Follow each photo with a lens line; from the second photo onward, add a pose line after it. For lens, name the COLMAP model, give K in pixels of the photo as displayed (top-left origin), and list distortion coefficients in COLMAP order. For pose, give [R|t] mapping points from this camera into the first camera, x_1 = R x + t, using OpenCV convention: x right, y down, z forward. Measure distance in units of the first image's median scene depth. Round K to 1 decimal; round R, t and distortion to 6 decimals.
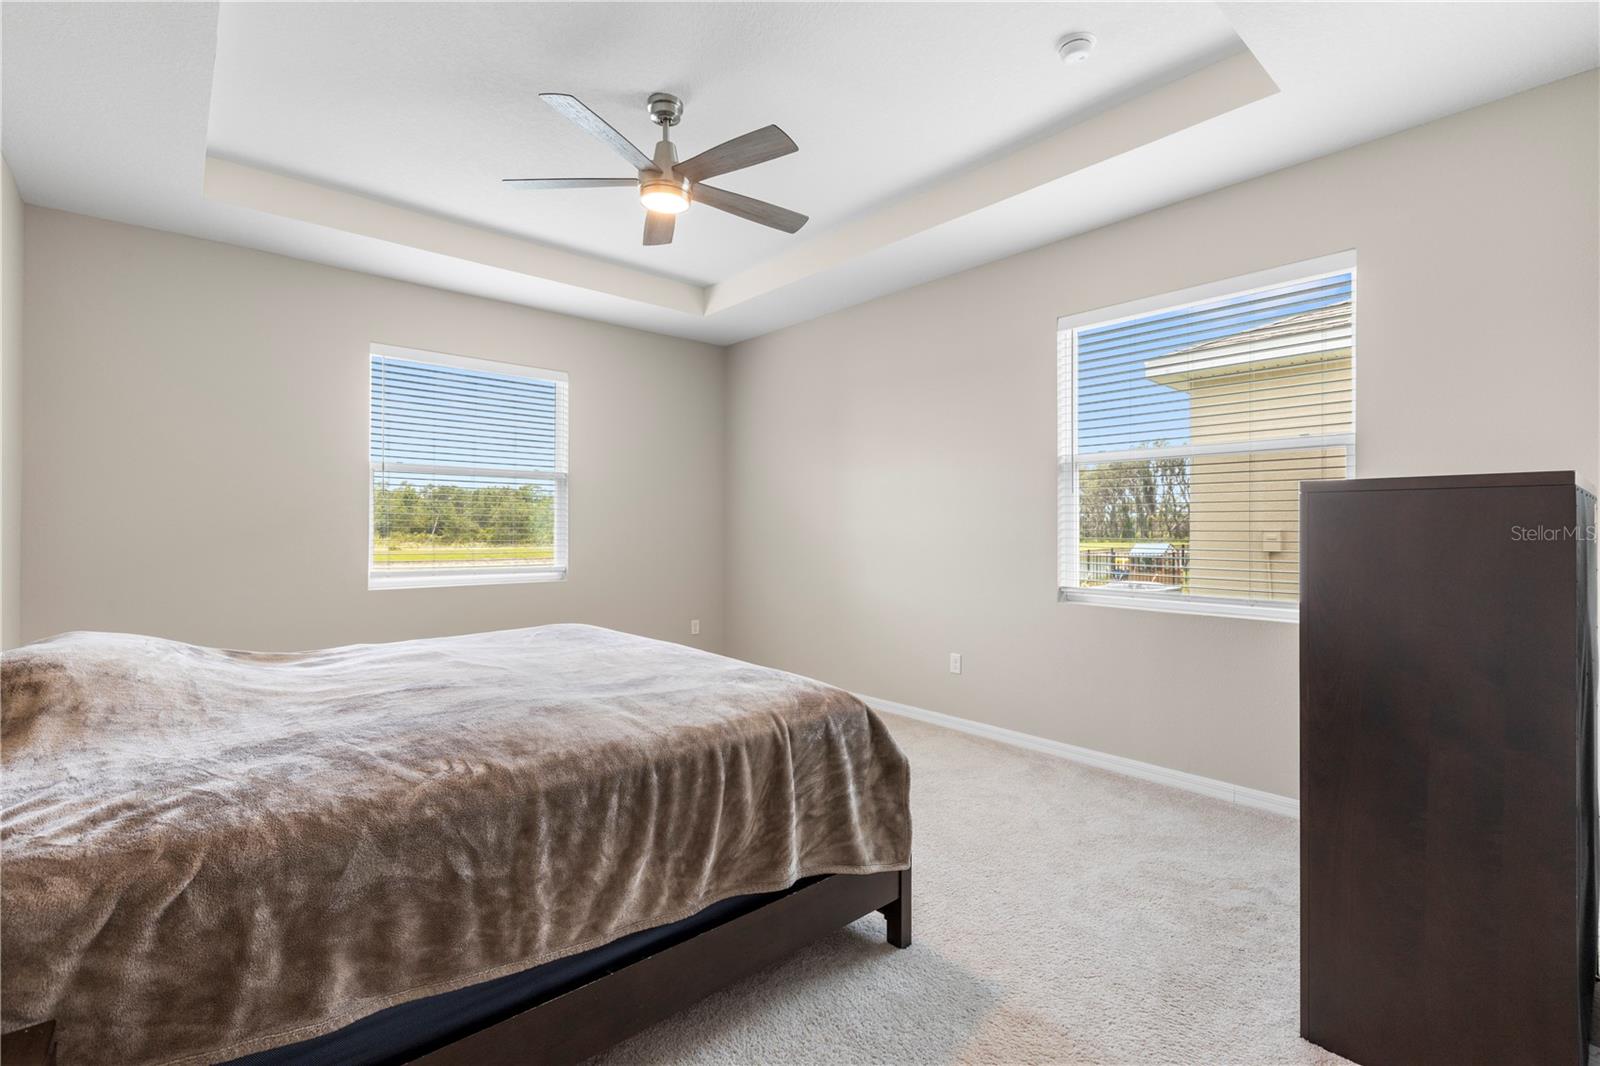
lens RADIAL K [[720.3, 0, 800.8], [0, 720.3, 526.9], [0, 0, 1]] dist [0.003651, -0.000535]
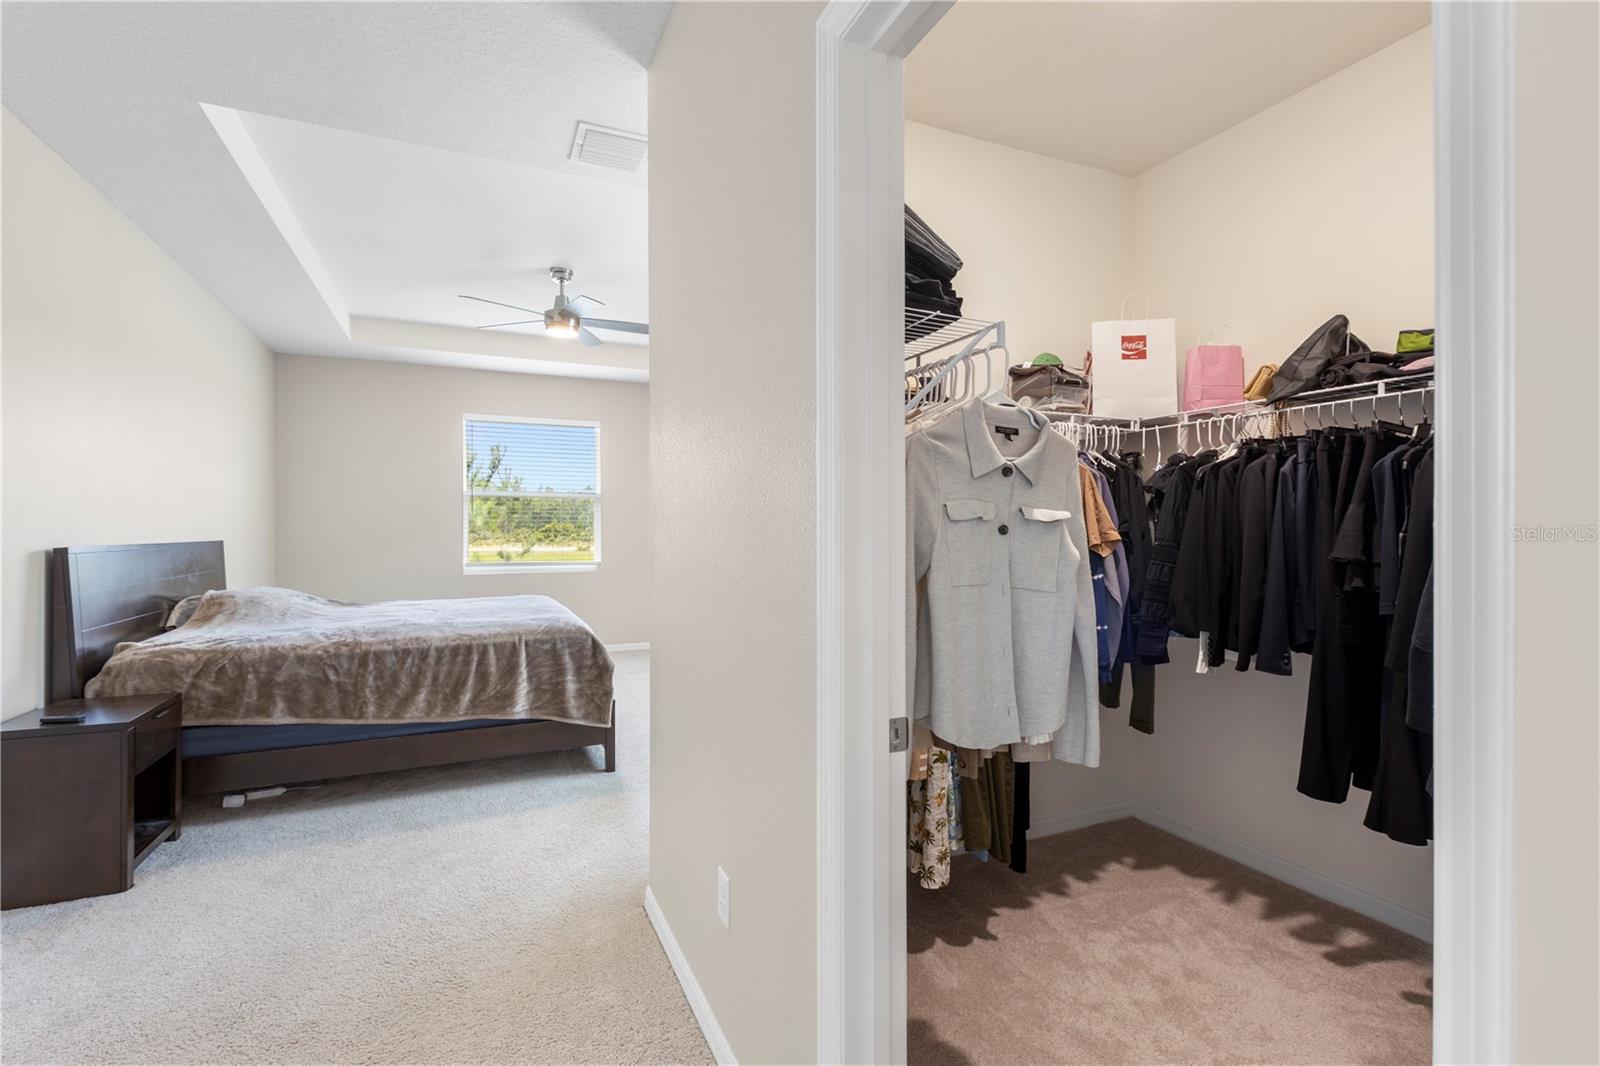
lens RADIAL K [[720.3, 0, 797.7], [0, 720.3, 535.3], [0, 0, 1]] dist [0.003651, -0.000535]
pose [[0.959004, -0.003109, -0.283374, 1.529815], [0.005493, 0.999956, 0.007619, -0.013625], [0.283338, -0.008863, 0.958979, -0.788653]]
